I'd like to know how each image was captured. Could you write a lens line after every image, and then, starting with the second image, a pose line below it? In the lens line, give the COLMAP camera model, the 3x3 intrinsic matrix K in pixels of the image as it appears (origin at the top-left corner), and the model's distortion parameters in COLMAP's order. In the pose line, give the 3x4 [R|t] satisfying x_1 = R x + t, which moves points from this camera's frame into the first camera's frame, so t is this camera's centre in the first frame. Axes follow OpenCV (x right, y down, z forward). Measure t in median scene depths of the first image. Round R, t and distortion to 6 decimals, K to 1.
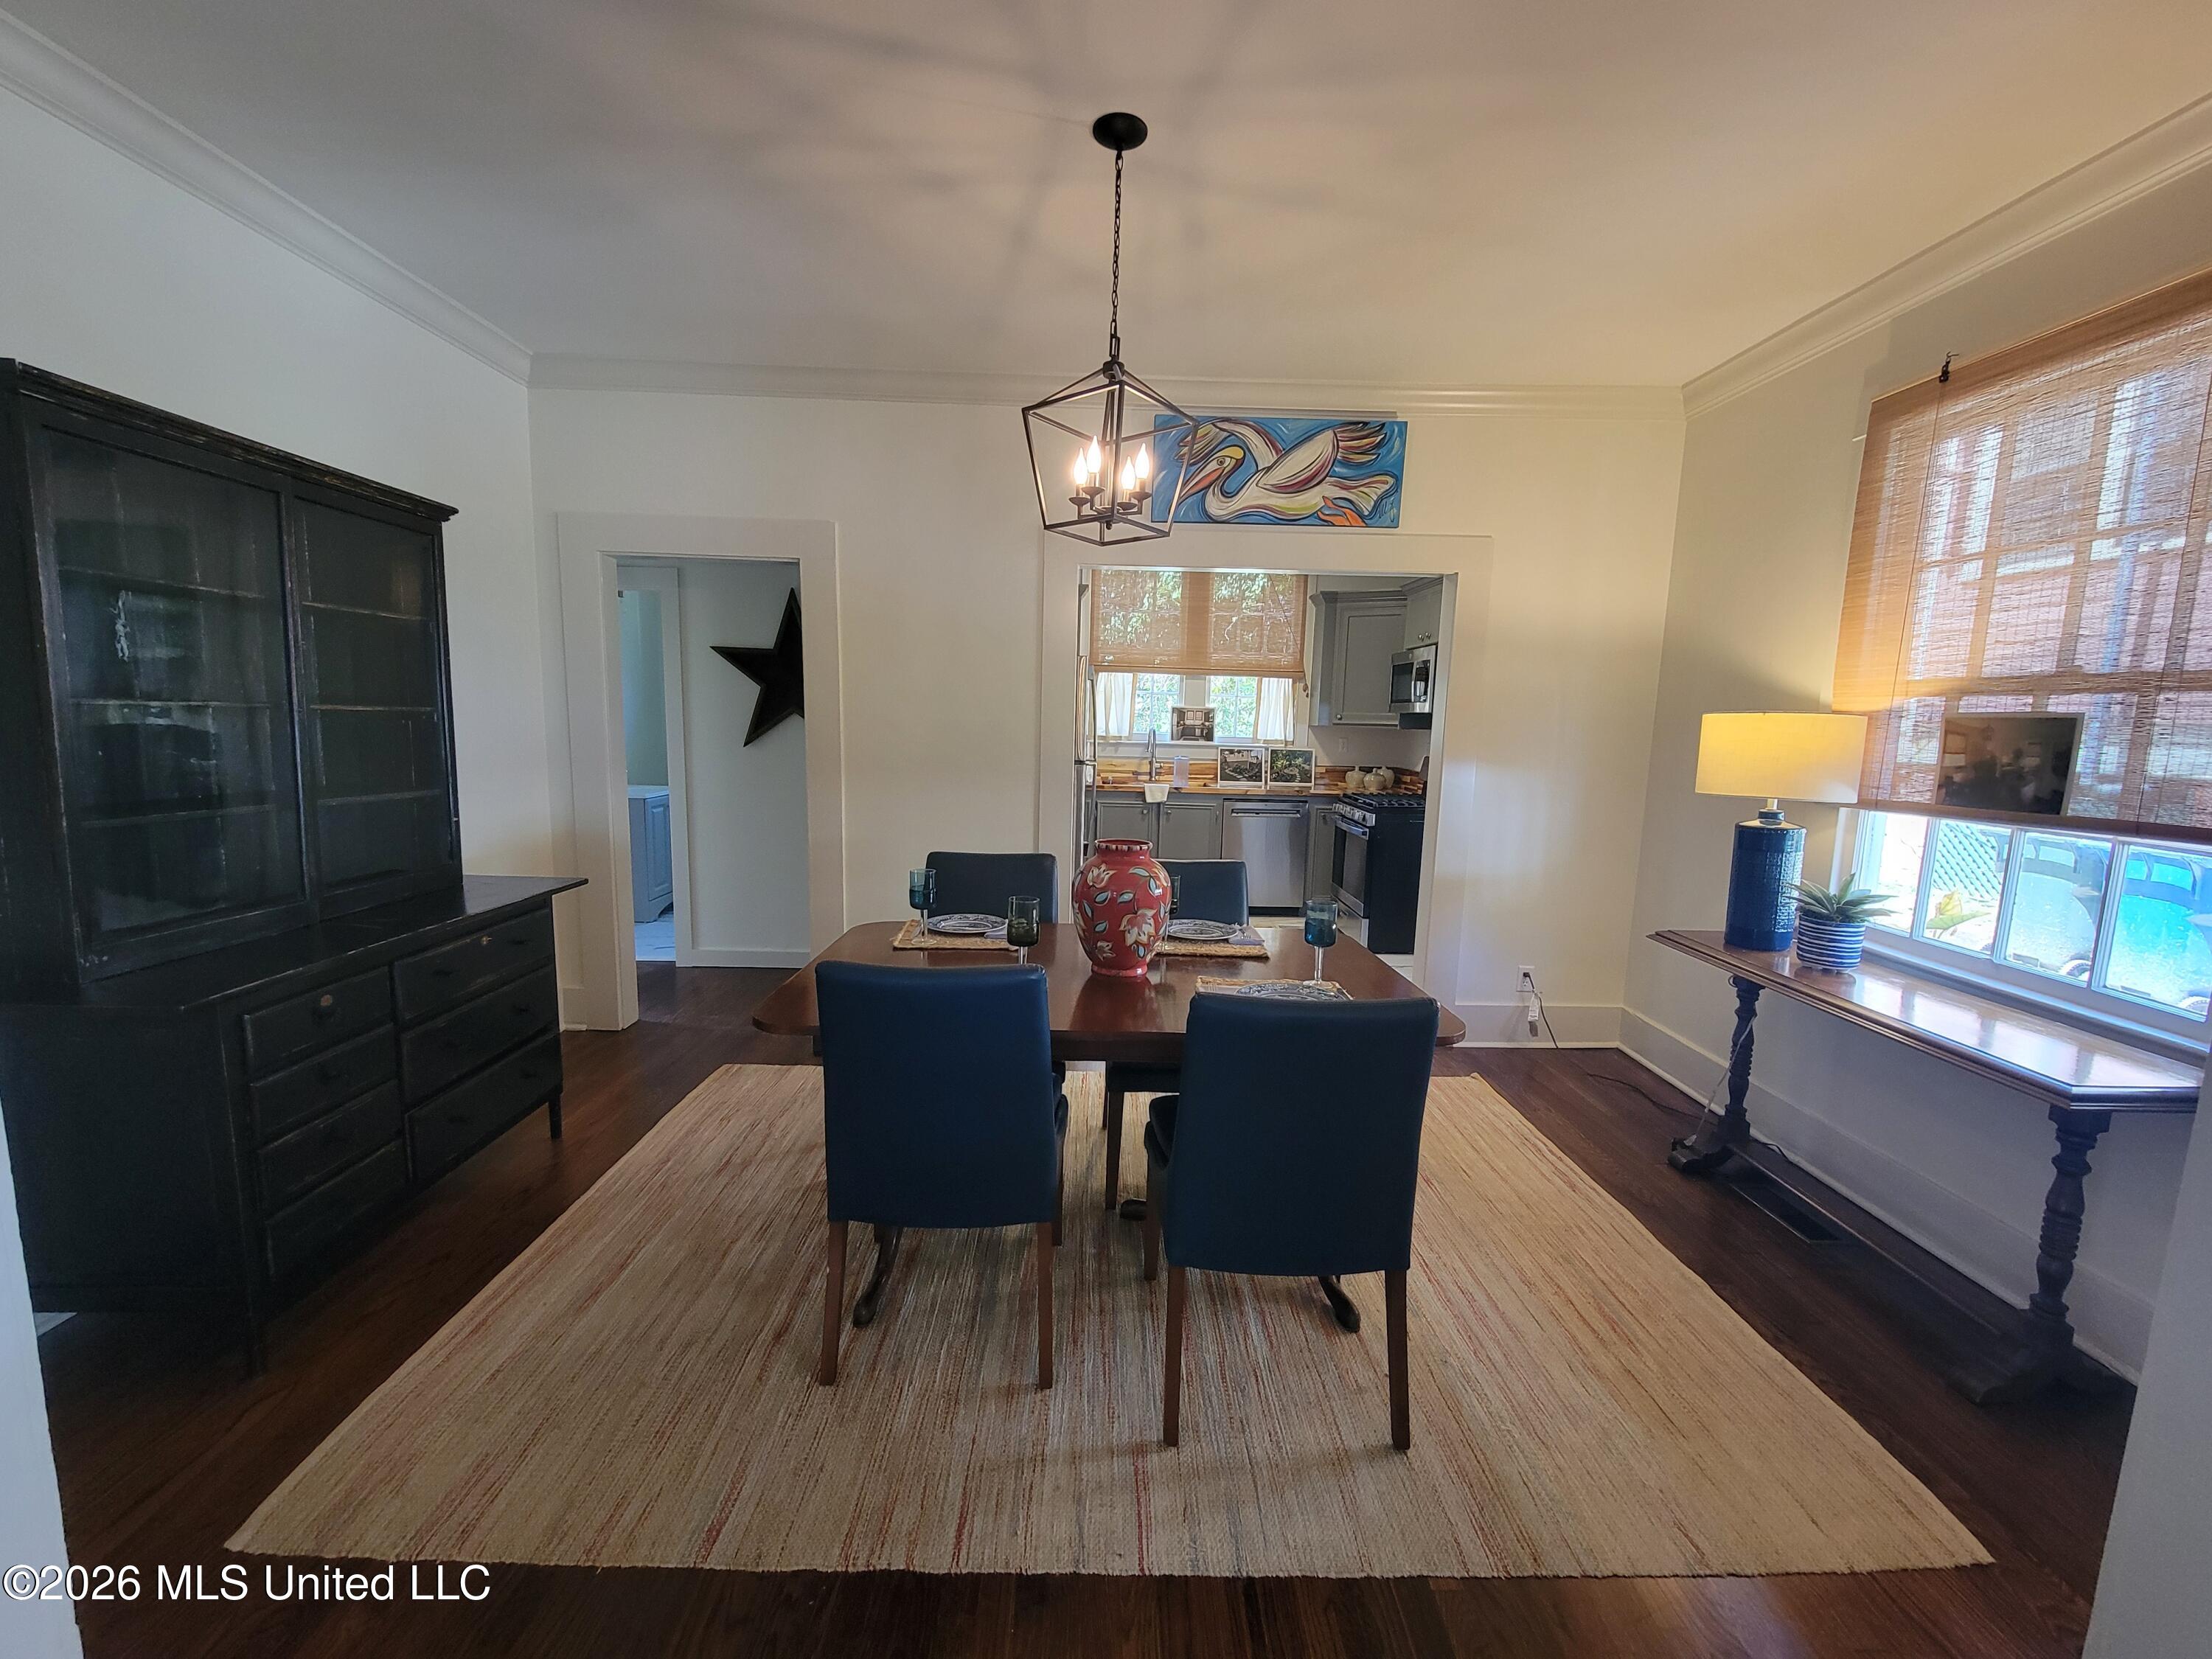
lens RADIAL K [[913.7, 0, 1098.8], [0, 913.7, 838.2], [0, 0, 1]] dist [0.000595, -0.000023]
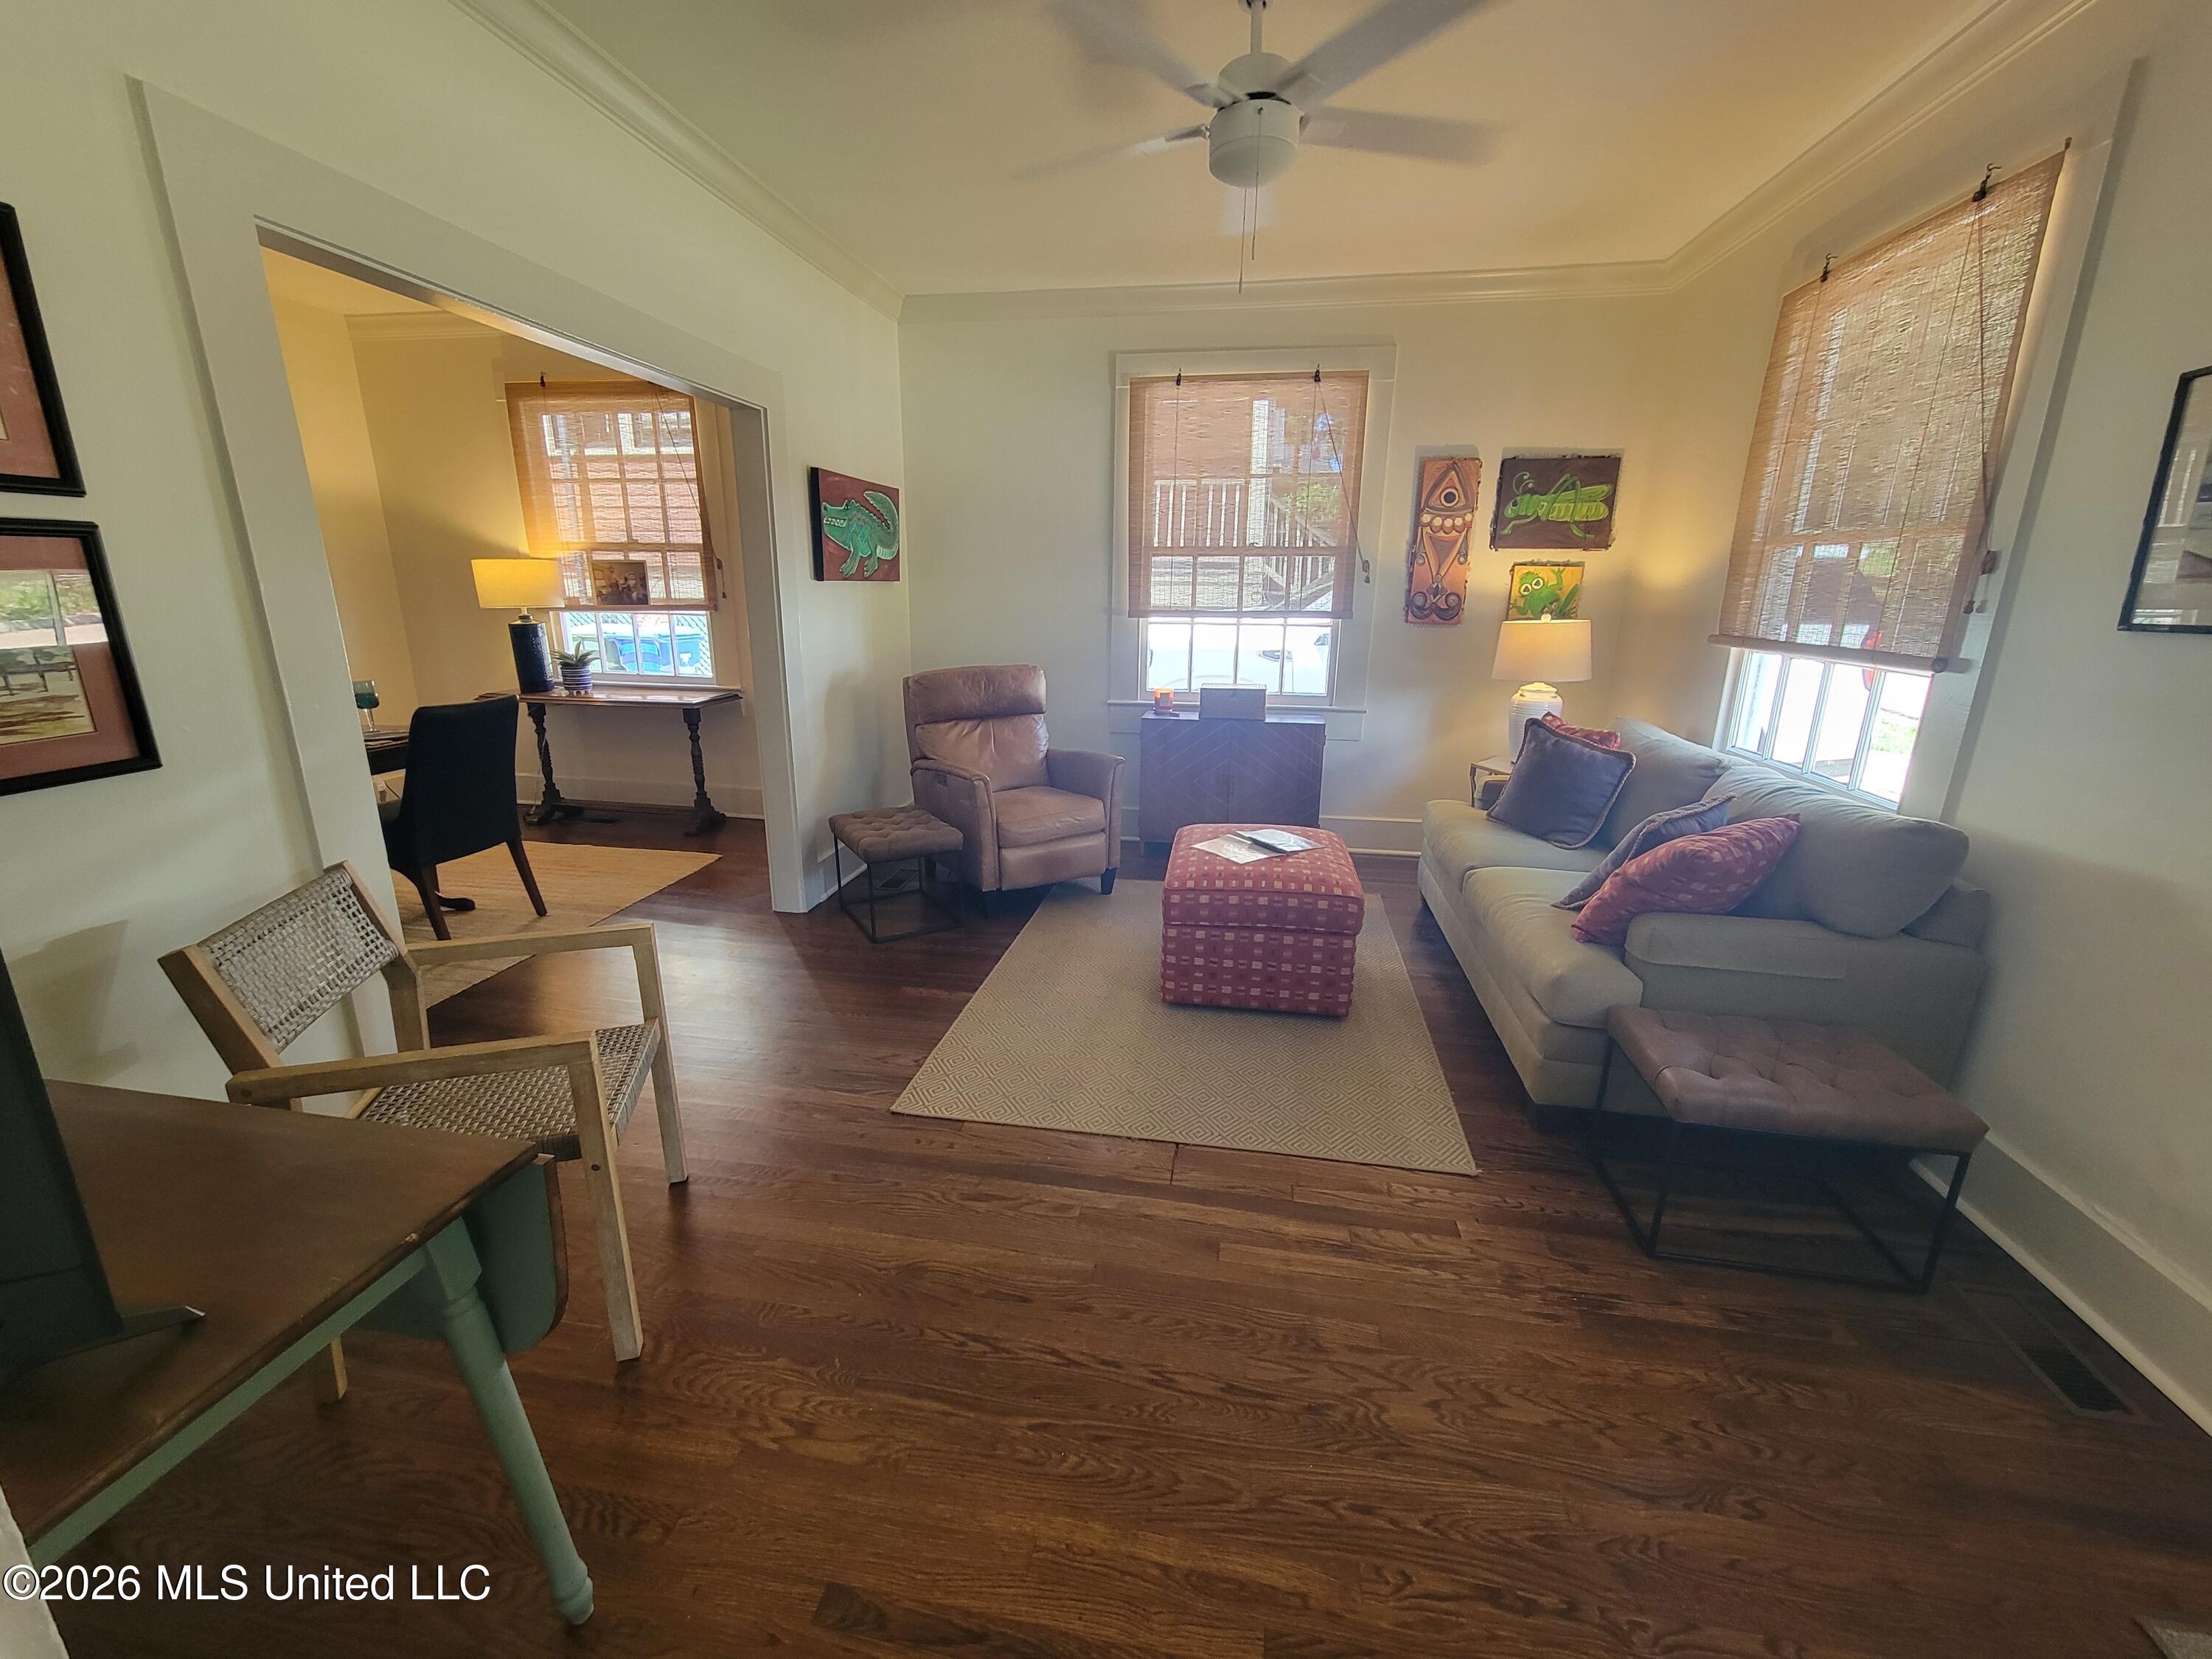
lens RADIAL K [[913.7, 0, 1098.8], [0, 913.7, 838.2], [0, 0, 1]] dist [0.000595, -0.000023]
pose [[0.181721, -0.288672, 0.940024, -1.047400], [0.123166, 0.955094, 0.269490, 0.052595], [-0.975606, 0.066807, 0.209115, -0.548686]]
